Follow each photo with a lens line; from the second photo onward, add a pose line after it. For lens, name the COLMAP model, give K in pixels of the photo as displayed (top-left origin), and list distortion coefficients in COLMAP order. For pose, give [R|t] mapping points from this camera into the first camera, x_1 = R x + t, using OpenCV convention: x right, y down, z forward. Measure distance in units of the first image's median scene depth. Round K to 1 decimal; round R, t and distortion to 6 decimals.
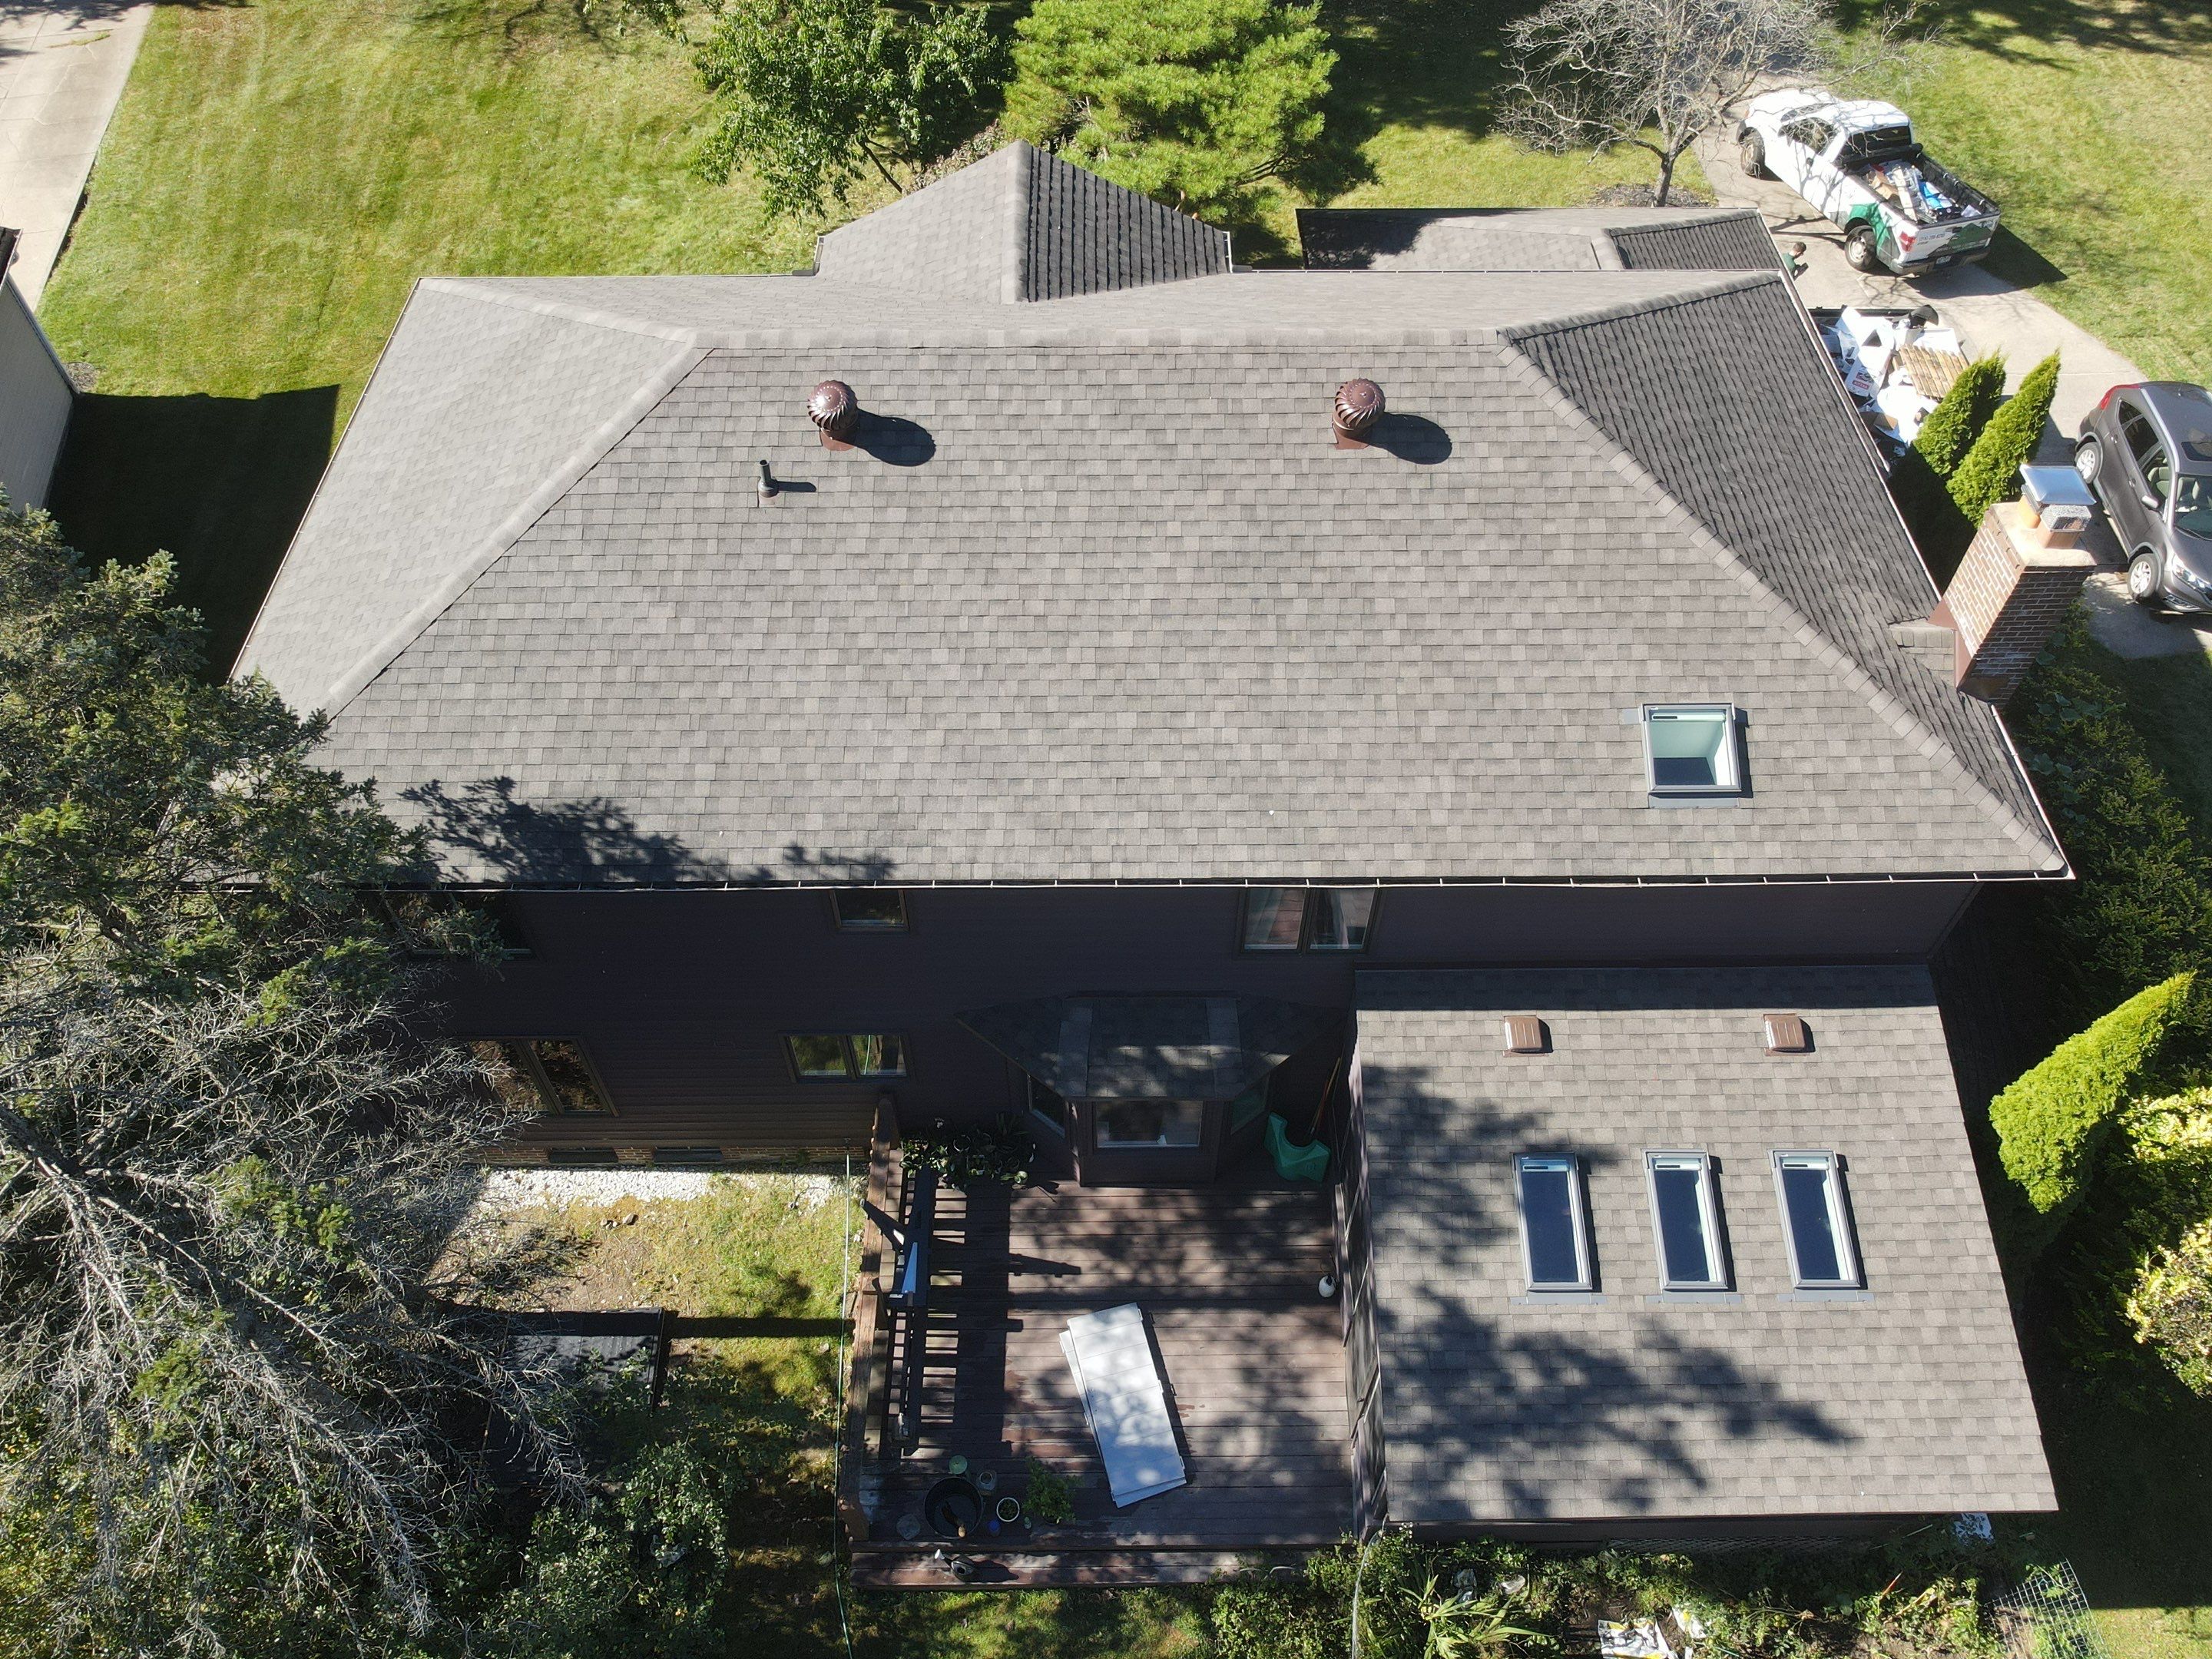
lens RADIAL K [[1606.4, 0, 1113.4], [0, 1606.4, 820.5], [0, 0, 1]] dist [-0.001919, 0.001341]
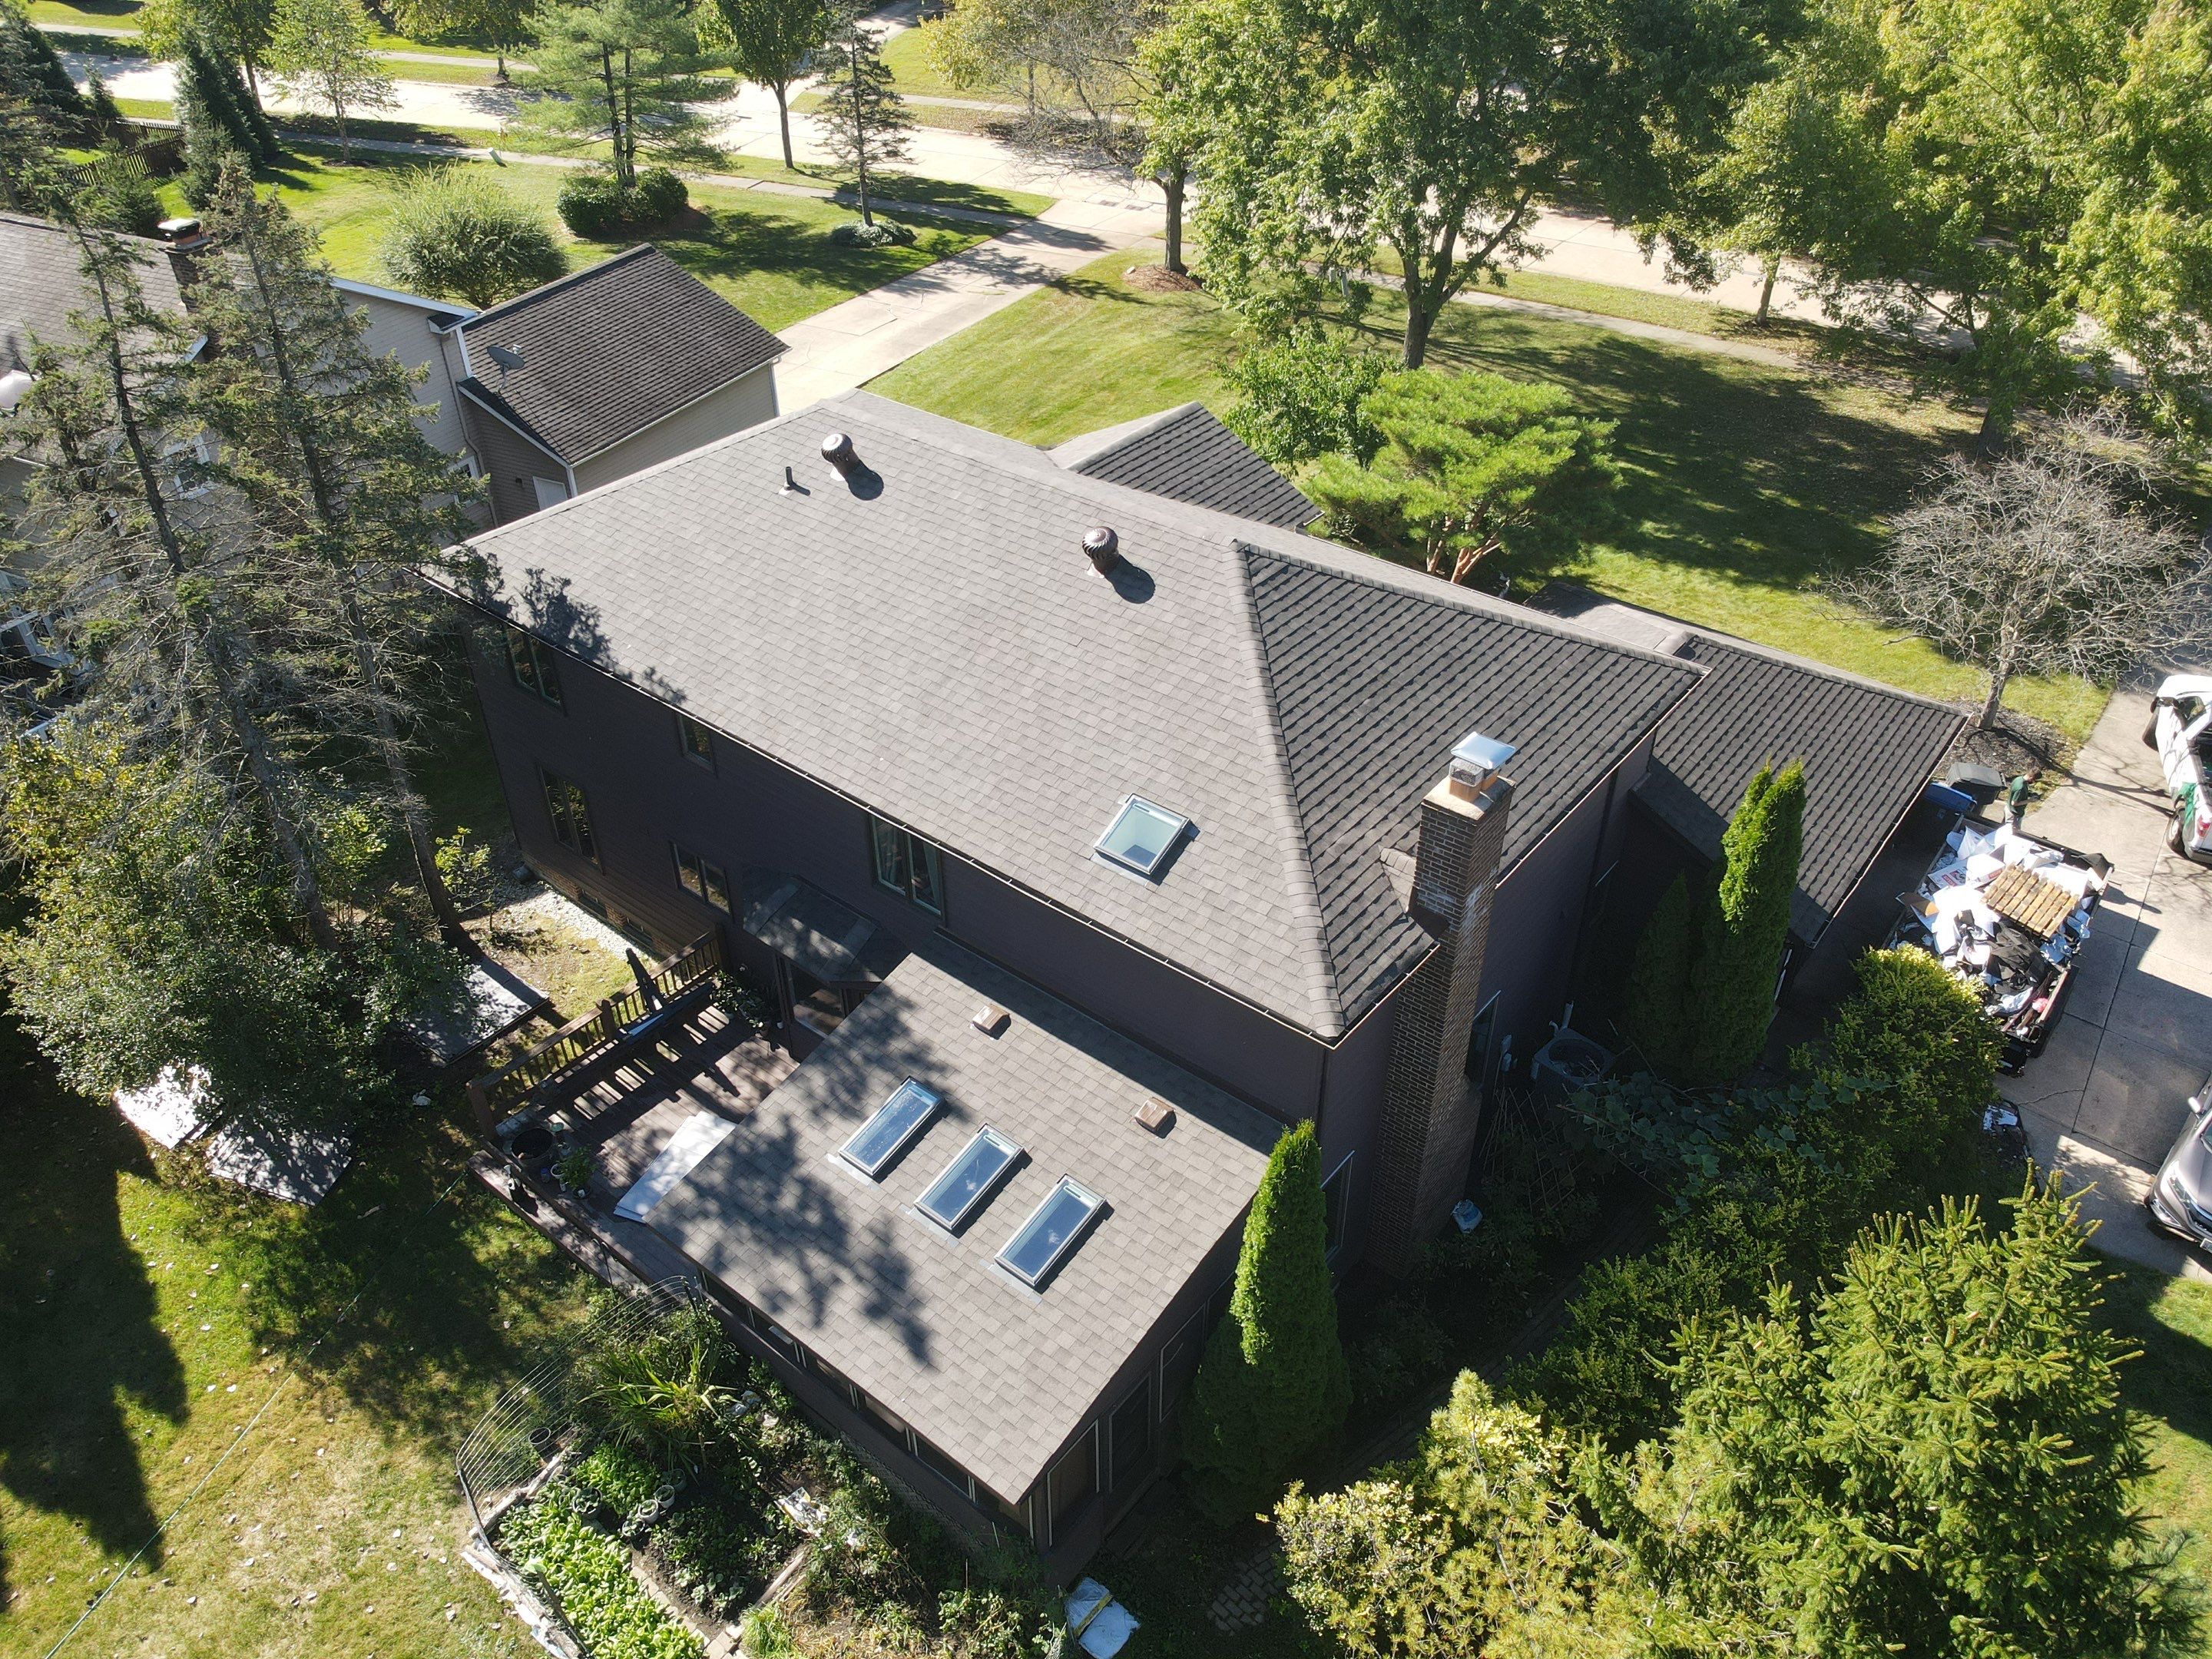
lens RADIAL K [[1603.4, 0, 1115.8], [0, 1603.4, 824.7], [0, 0, 1]] dist [-0.007030, -0.003004]
pose [[0.773039, 0.371151, -0.514449, 0.932587], [-0.488172, 0.865937, -0.108821, 0.090315], [0.405091, 0.335262, 0.850588, -0.081637]]
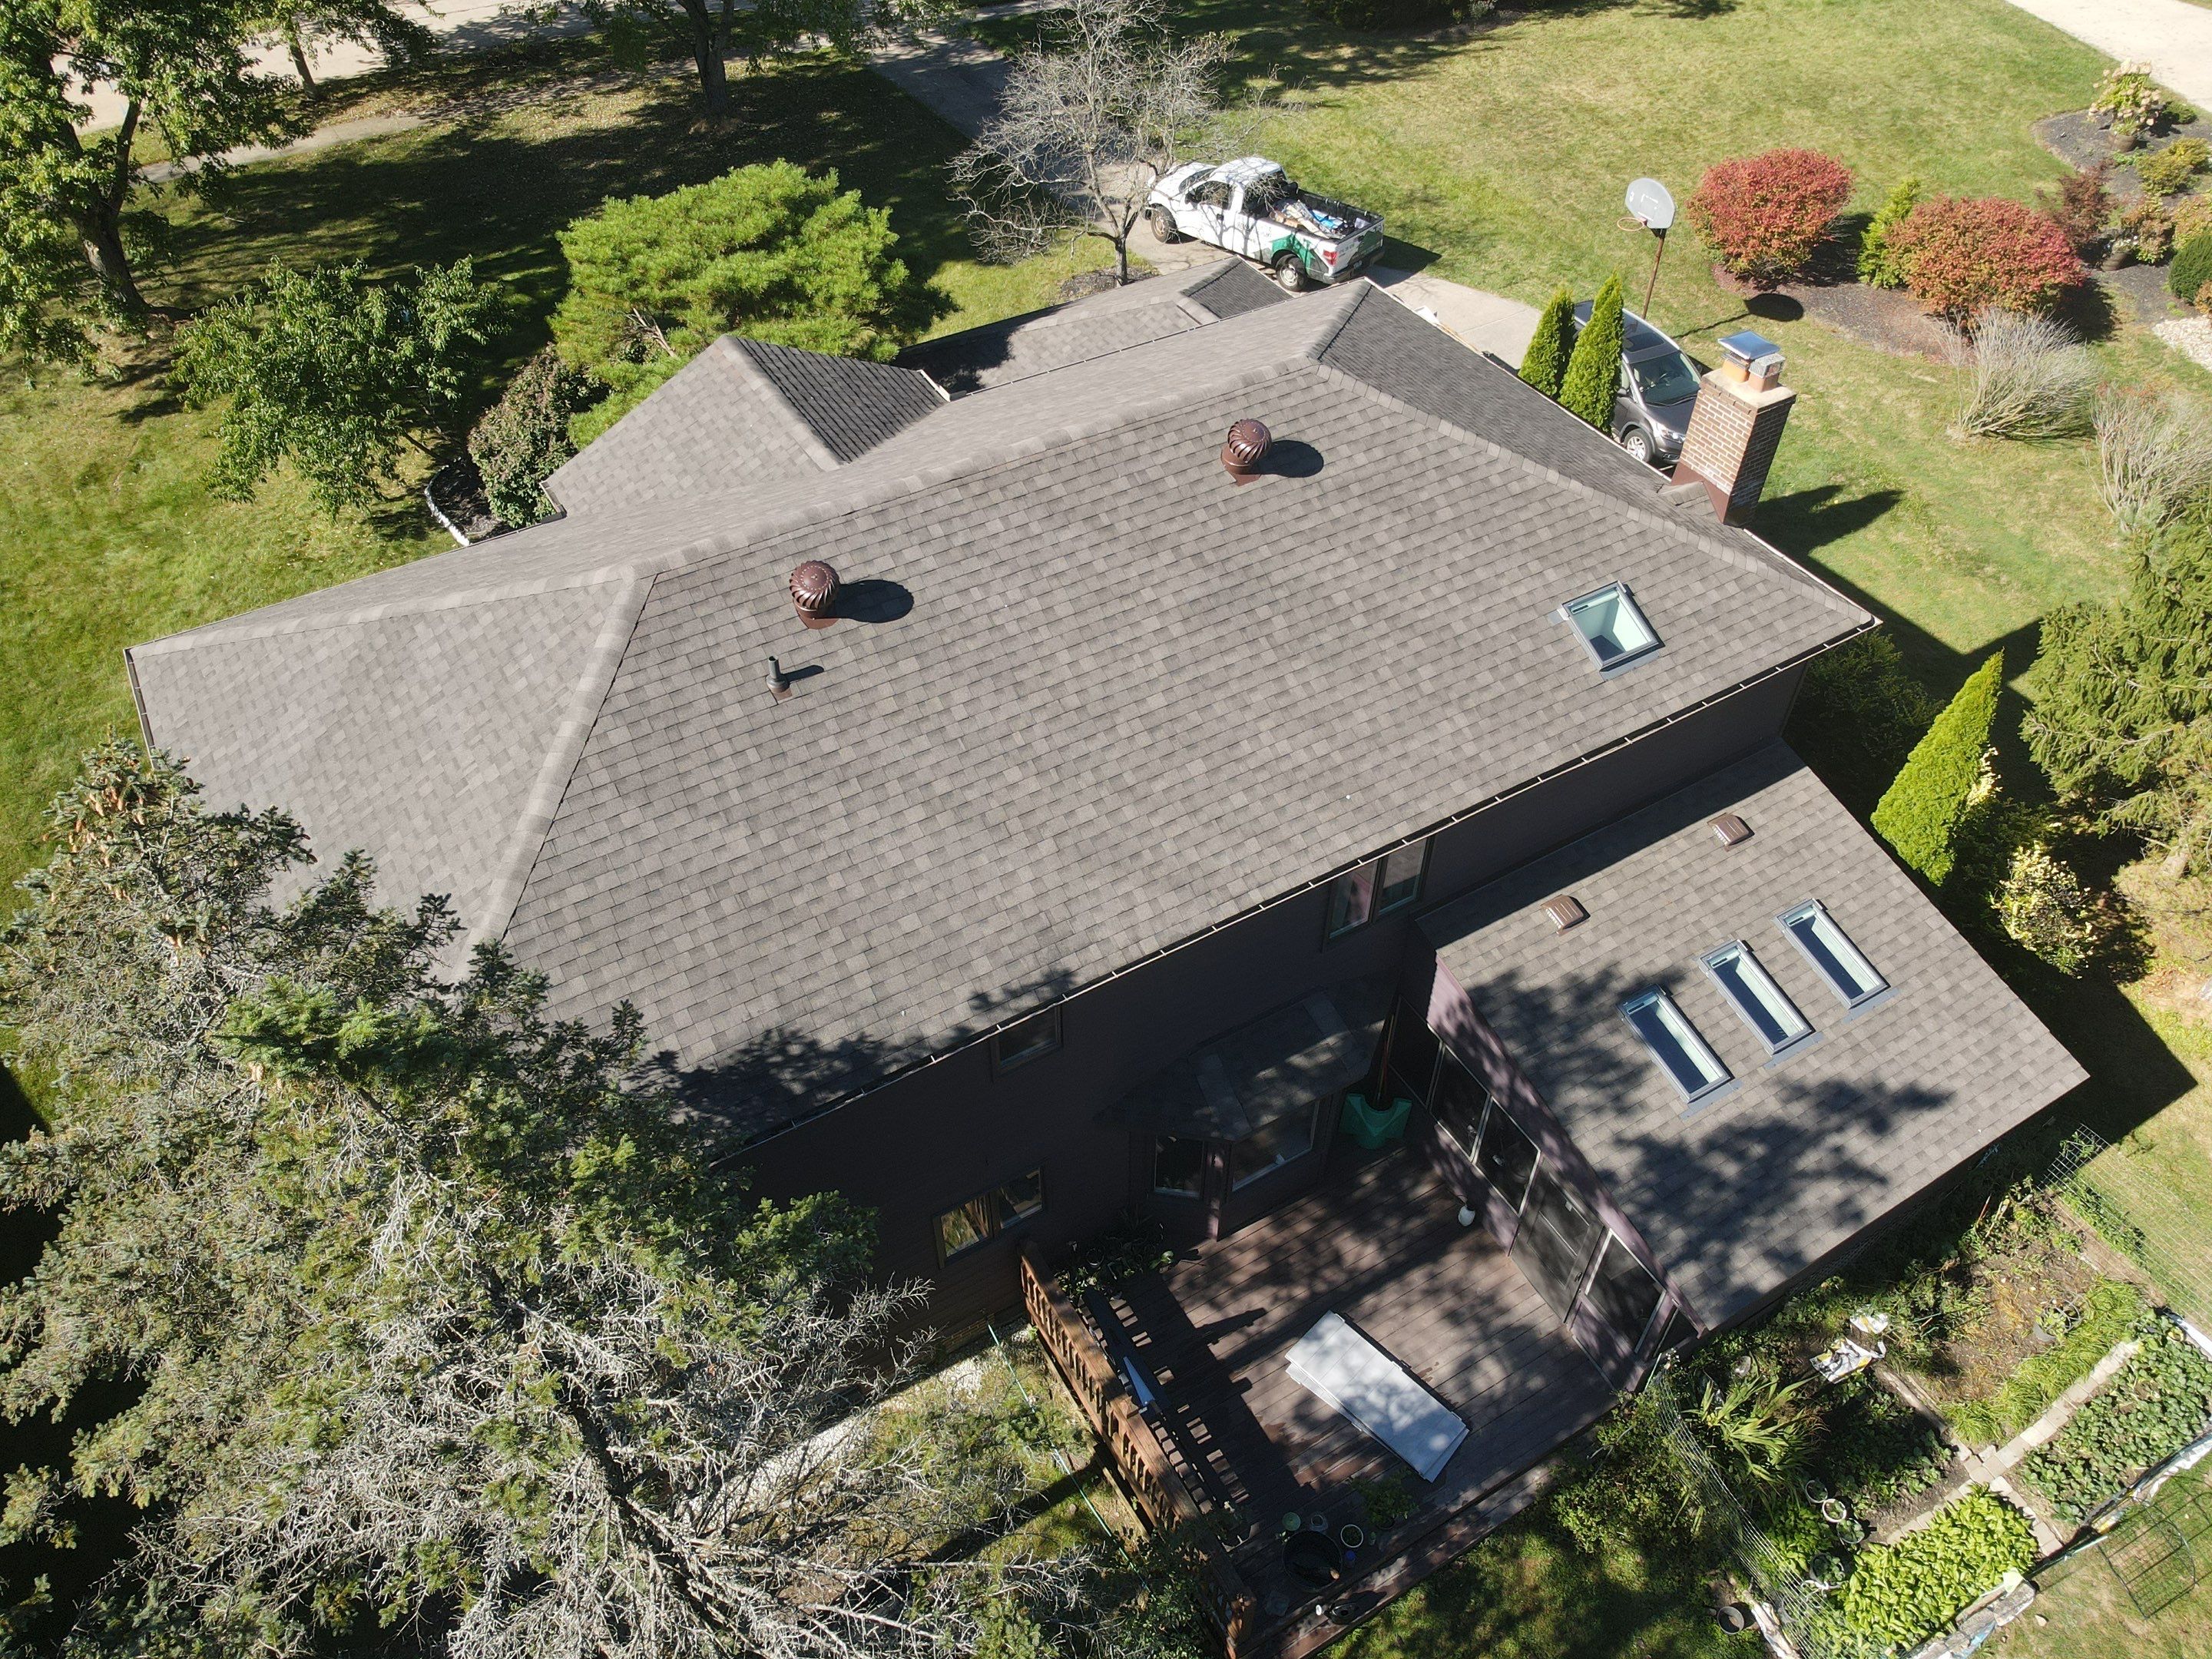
lens RADIAL K [[1605.0, 0, 1108.5], [0, 1605.0, 821.7], [0, 0, 1]] dist [-0.001840, 0.007252]
pose [[0.864427, -0.356724, 0.354278, -0.411154], [0.389674, 0.920645, -0.023790, -0.025357], [-0.317678, 0.158618, 0.934838, 0.024514]]
